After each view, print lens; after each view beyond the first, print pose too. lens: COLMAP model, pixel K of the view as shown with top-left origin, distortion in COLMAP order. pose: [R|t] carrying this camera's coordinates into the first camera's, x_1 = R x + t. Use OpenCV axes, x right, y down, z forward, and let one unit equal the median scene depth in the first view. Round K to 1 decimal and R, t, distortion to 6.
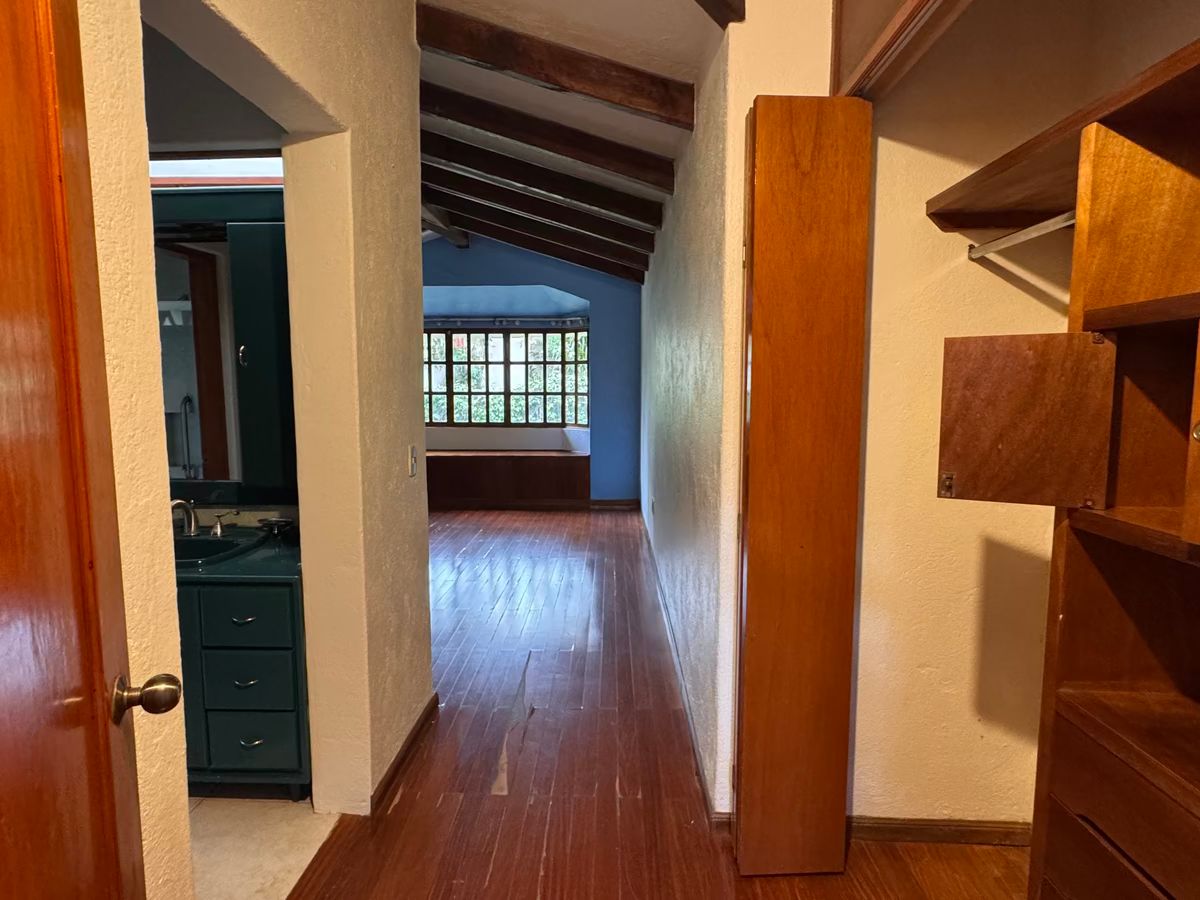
lens RADIAL K [[657.0, 0, 597.5], [0, 657.0, 450.1], [0, 0, 1]] dist [-0.000839, -0.000051]
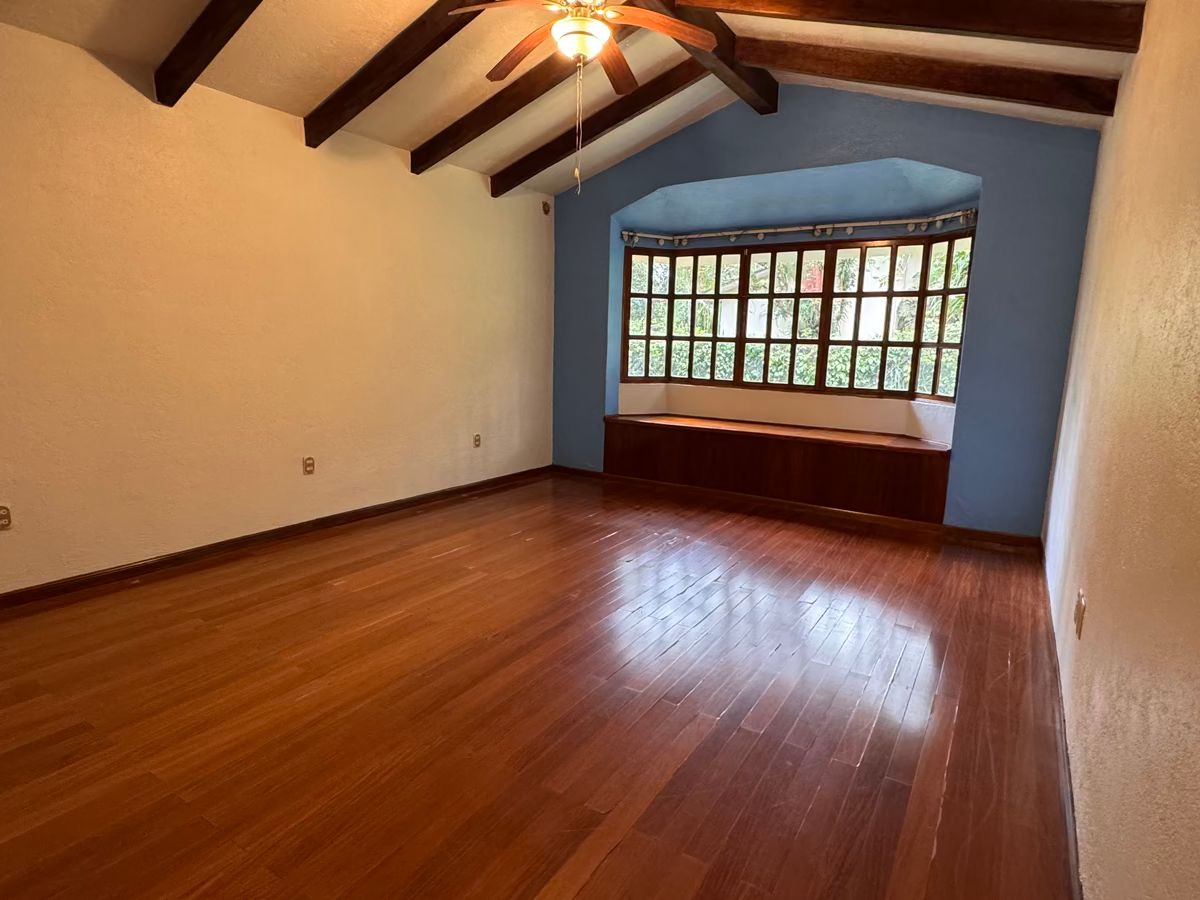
lens RADIAL K [[657.0, 0, 595.8], [0, 657.0, 452.5], [0, 0, 1]] dist [-0.000839, -0.000051]
pose [[0.857371, 0.112923, -0.502158, 0.011256], [-0.072125, 0.992368, 0.100016, -0.026145], [0.509620, -0.049533, 0.858973, 0.320717]]
